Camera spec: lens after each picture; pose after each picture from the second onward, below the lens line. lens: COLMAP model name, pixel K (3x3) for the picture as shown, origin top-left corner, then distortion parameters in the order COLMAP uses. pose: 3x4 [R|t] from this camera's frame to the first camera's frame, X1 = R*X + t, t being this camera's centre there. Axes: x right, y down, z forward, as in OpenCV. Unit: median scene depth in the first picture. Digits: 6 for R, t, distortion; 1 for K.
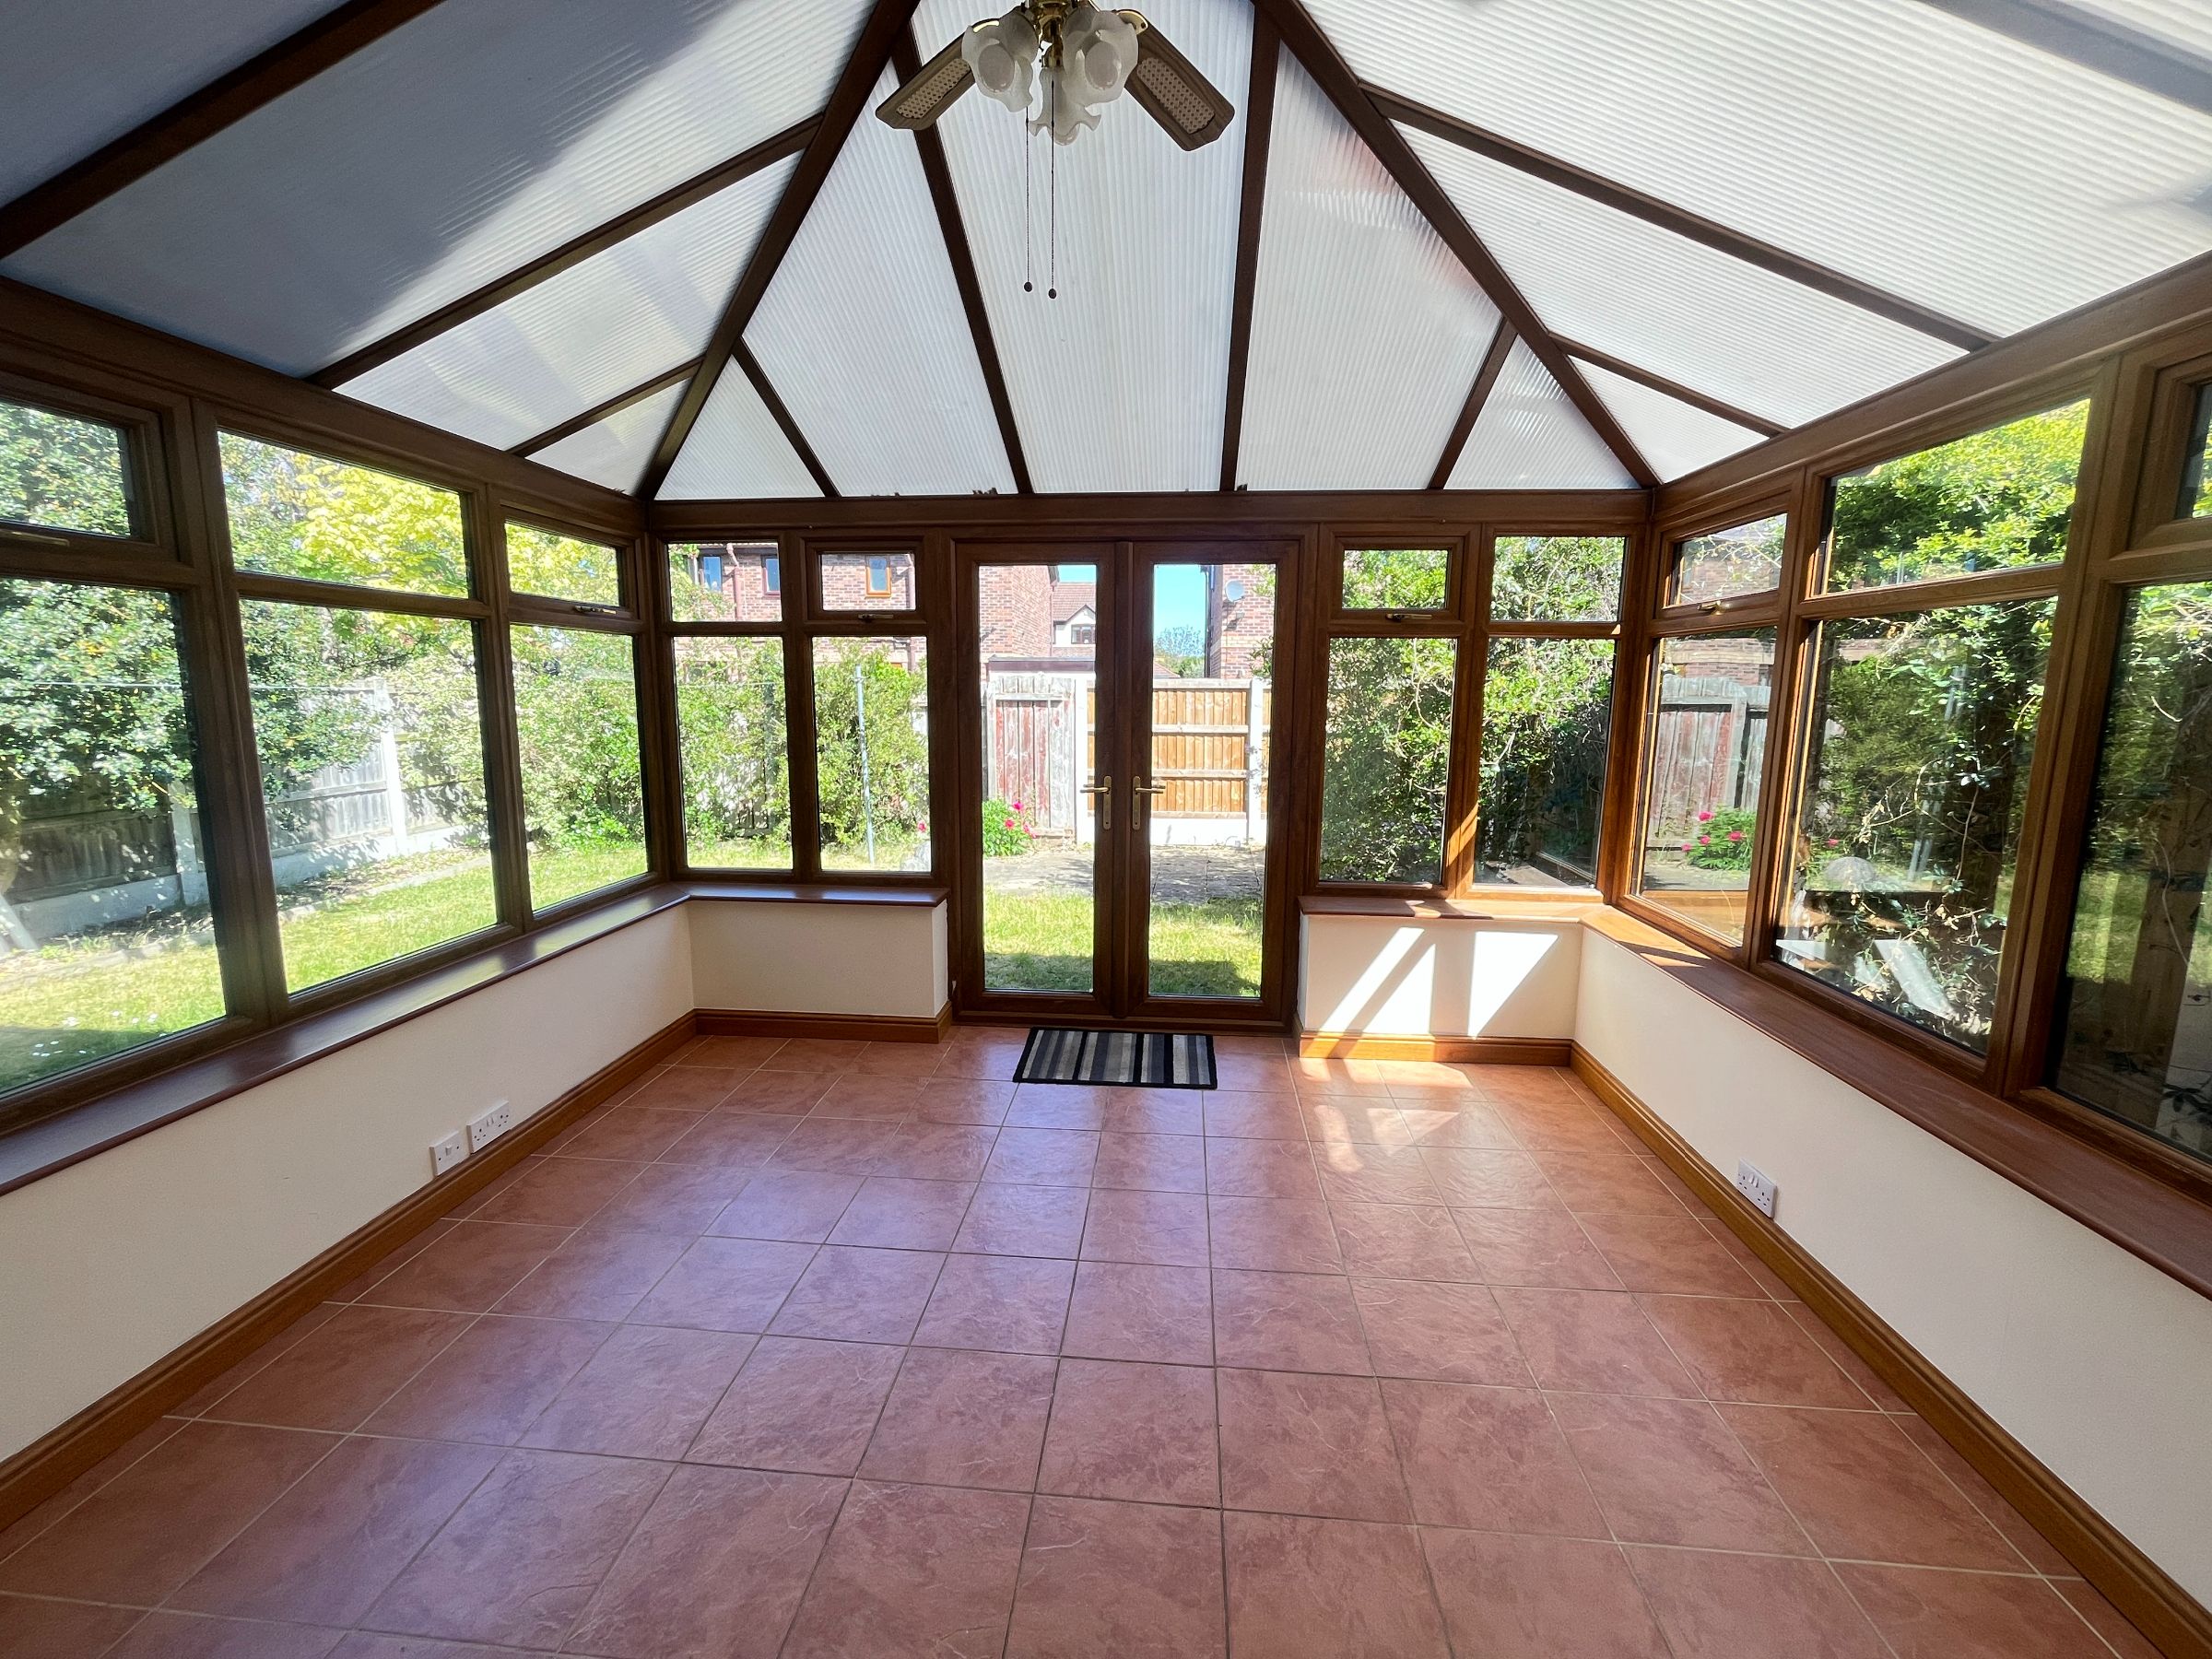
lens RADIAL K [[890.1, 0, 1106.0], [0, 890.1, 829.5], [0, 0, 1]] dist [-0.002929, -0.000234]
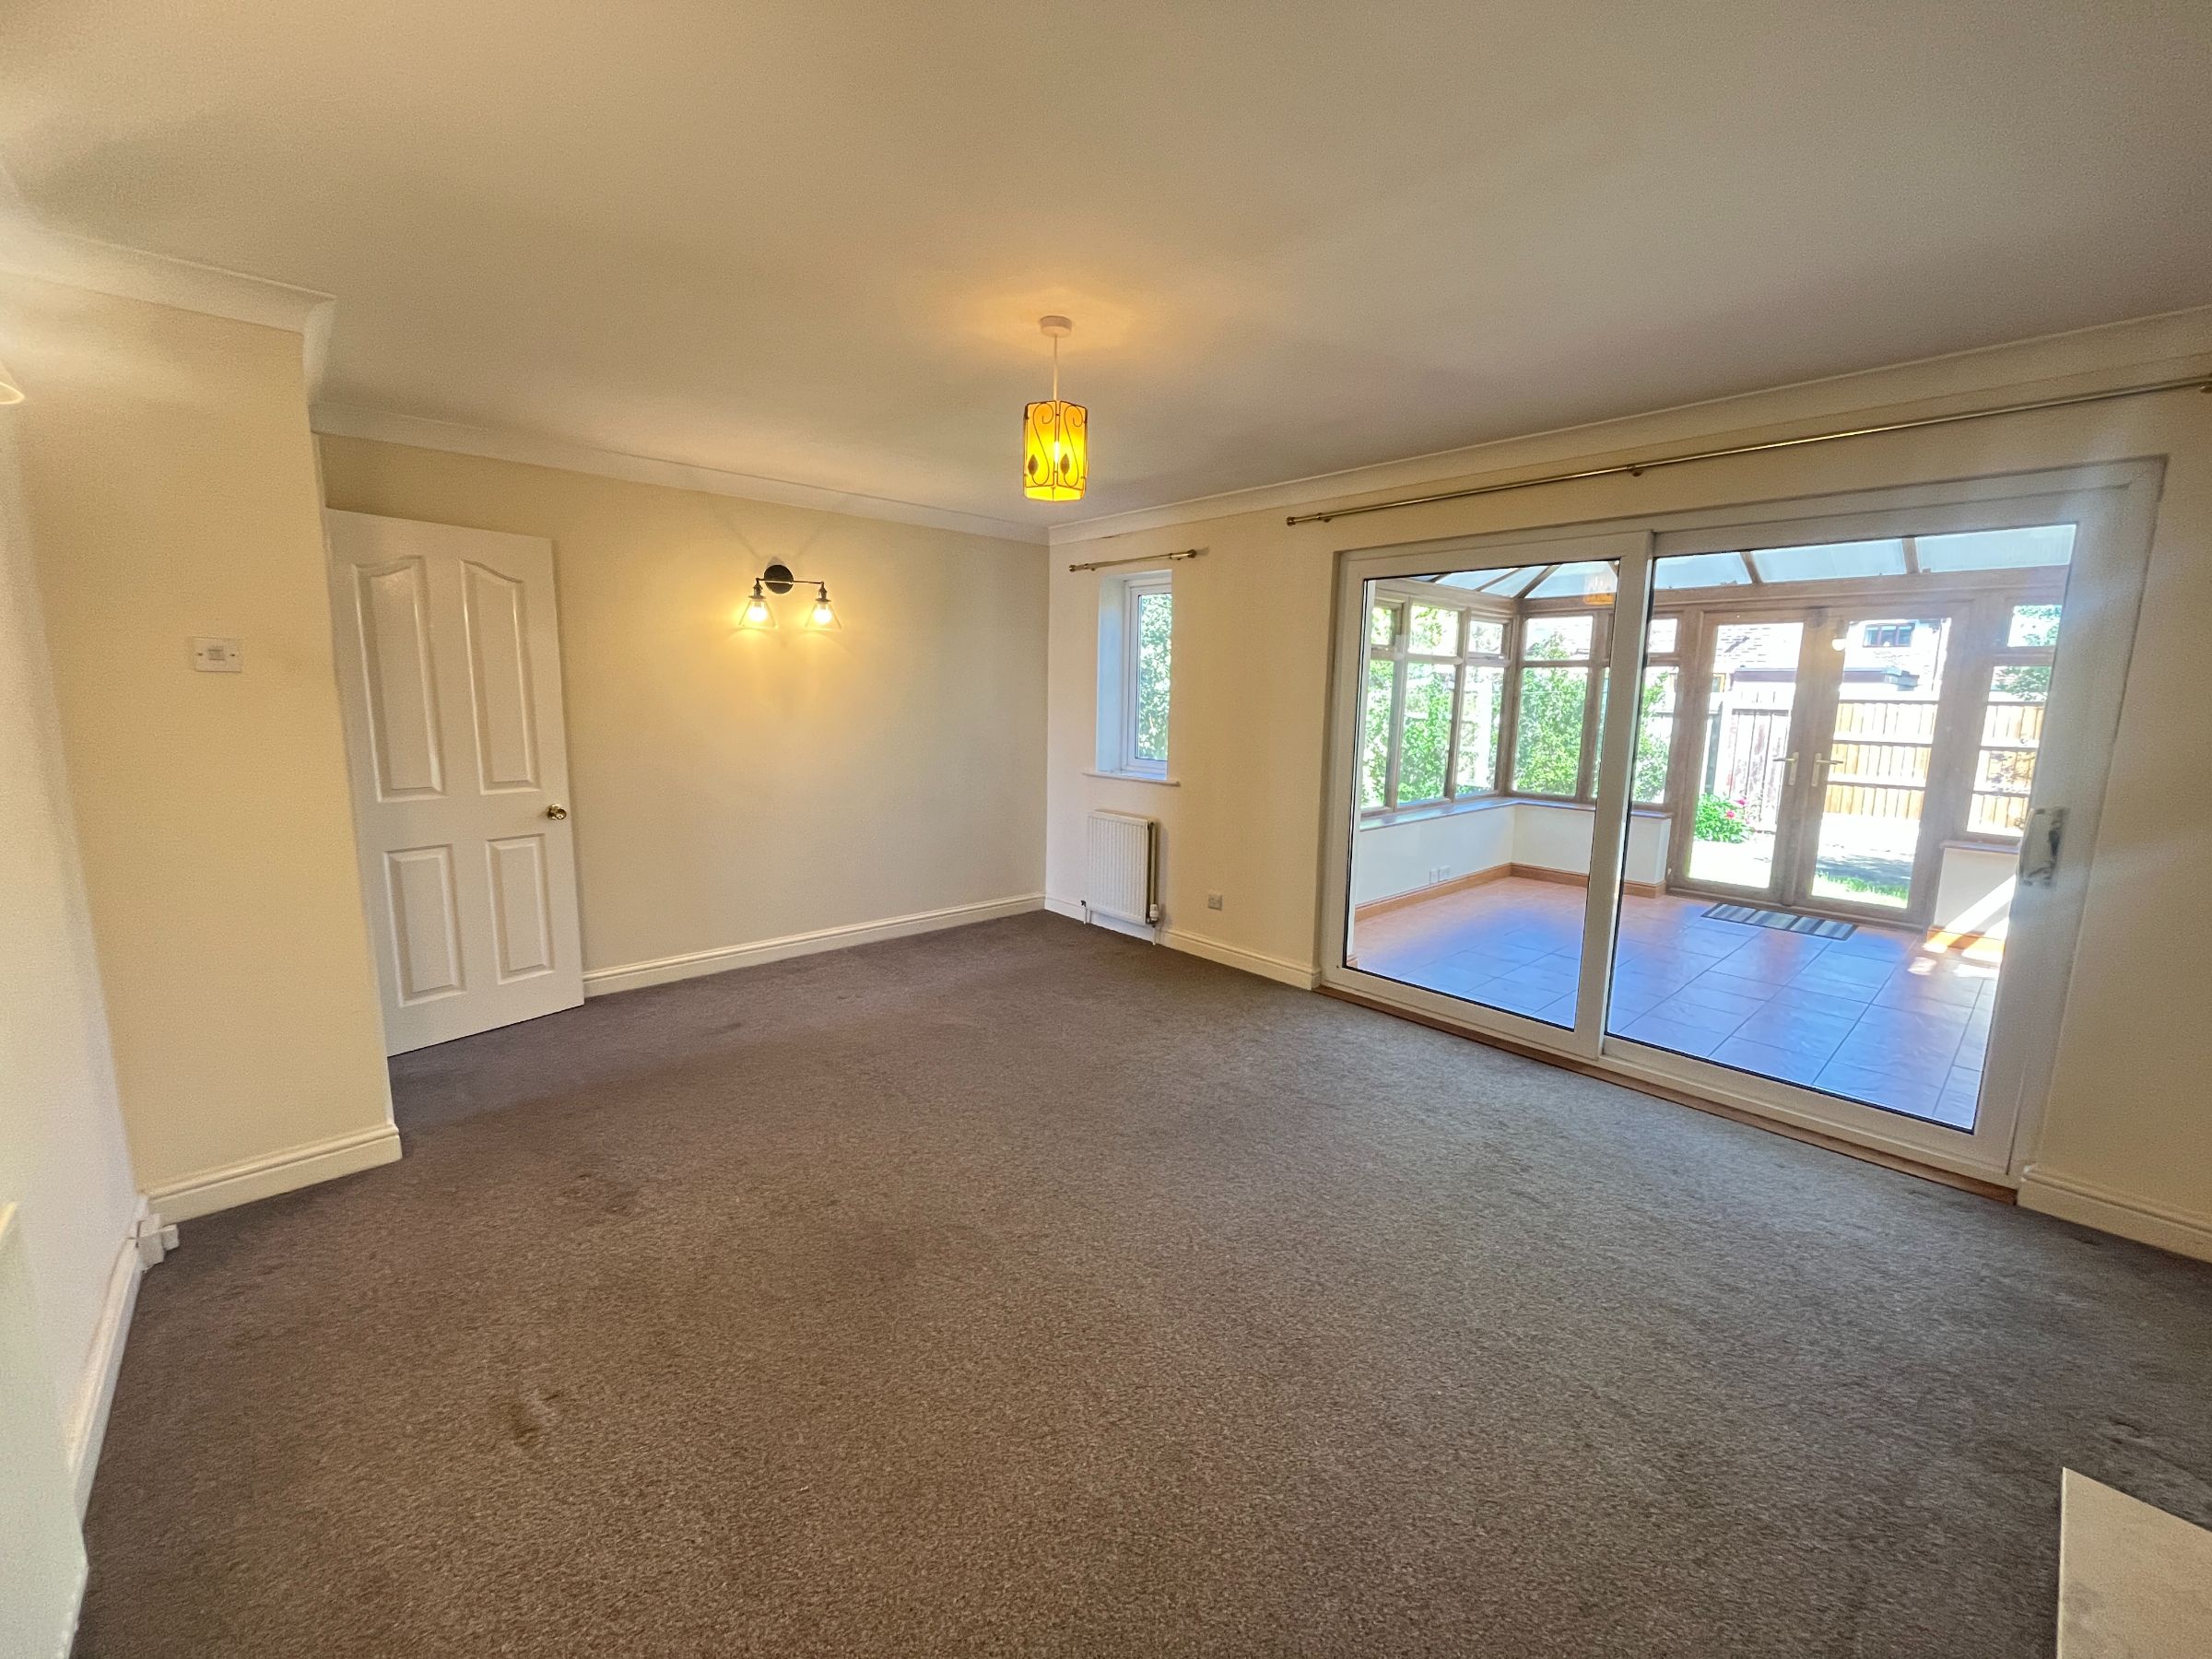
lens RADIAL K [[890.1, 0, 1106.0], [0, 890.1, 829.5], [0, 0, 1]] dist [-0.002929, -0.000234]
pose [[0.735851, 0.113097, -0.667632, 0.232857], [-0.119365, 0.992179, 0.036515, 0.230511], [0.666540, 0.052822, 0.743596, -1.383743]]
